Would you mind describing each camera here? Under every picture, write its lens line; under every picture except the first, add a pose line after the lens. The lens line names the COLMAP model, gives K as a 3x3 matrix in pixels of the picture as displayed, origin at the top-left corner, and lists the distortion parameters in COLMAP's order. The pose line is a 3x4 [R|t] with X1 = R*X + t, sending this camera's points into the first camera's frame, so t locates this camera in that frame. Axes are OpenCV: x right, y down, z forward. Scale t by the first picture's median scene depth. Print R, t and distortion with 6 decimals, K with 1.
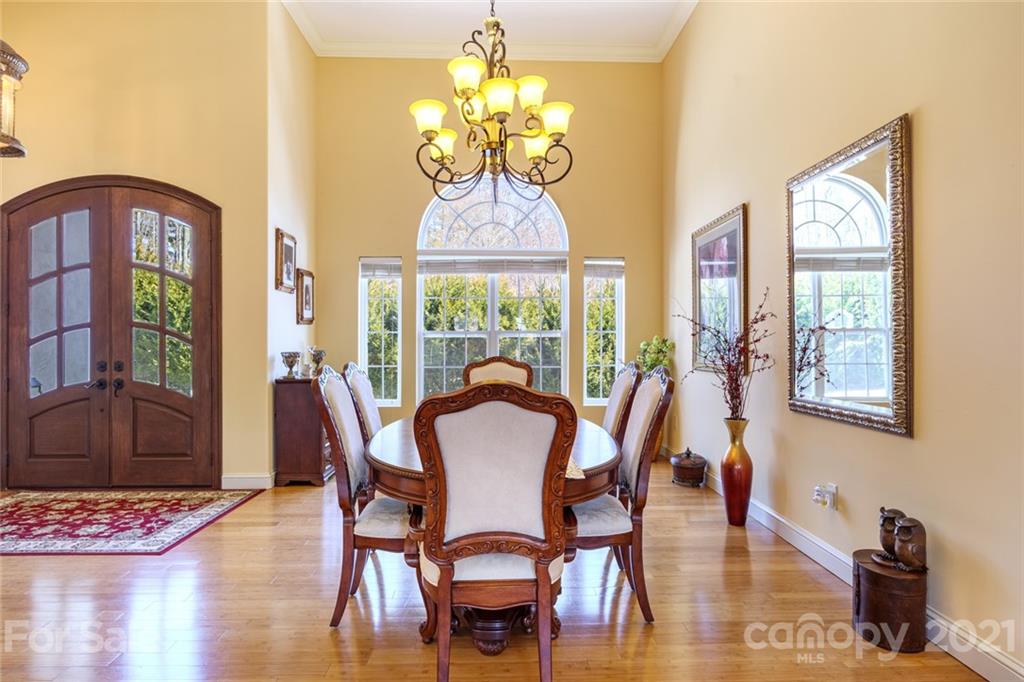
lens RADIAL K [[618.5, 0, 510.6], [0, 618.5, 338.2], [0, 0, 1]] dist [-0.005161, -0.002887]
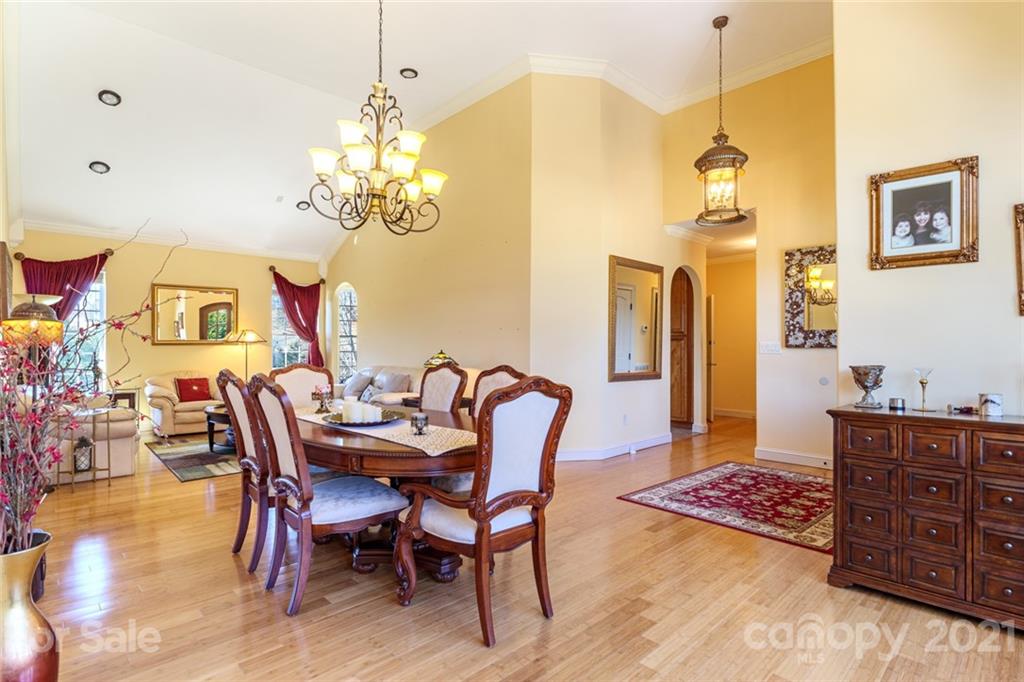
lens RADIAL K [[512.0, 0, 514.9], [0, 512.0, 343.7], [0, 0, 1]] dist [-0.015080, -0.002554]
pose [[-0.747470, -0.007827, -0.664249, 0.266950], [0.002127, 0.999897, -0.014176, 0.010542], [0.664292, -0.012010, -0.747377, 1.200859]]
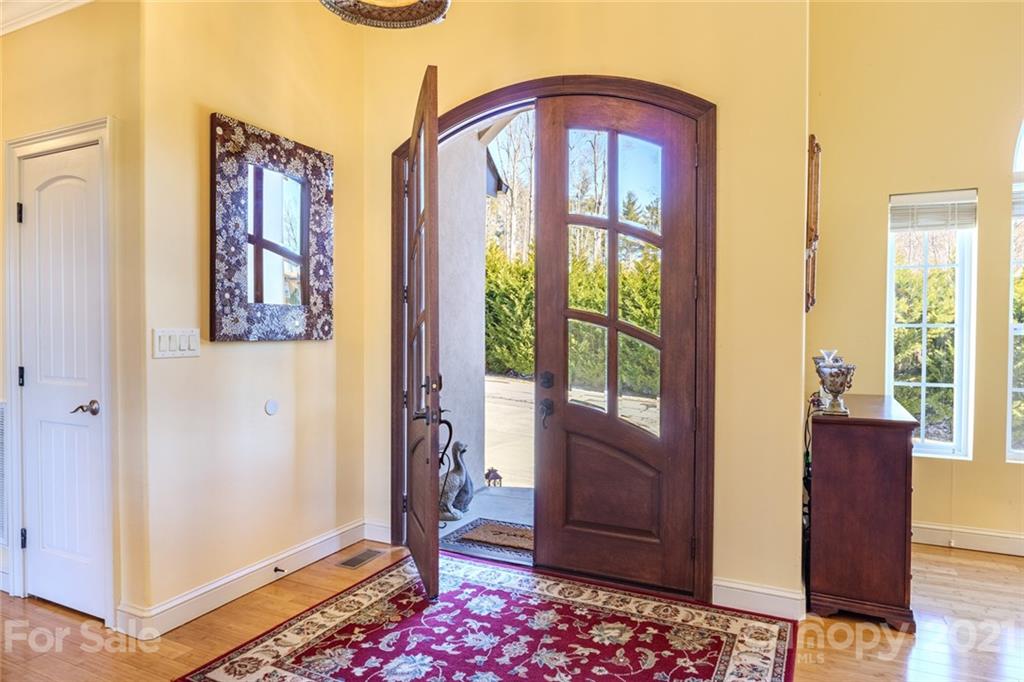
lens RADIAL K [[618.5, 0, 506.6], [0, 618.5, 339.9], [0, 0, 1]] dist [-0.005161, -0.002887]
pose [[0.886262, 0.016893, -0.462877, -0.377674], [-0.005265, 0.999638, 0.026401, -0.012547], [0.463155, -0.020961, 0.886029, 0.415241]]
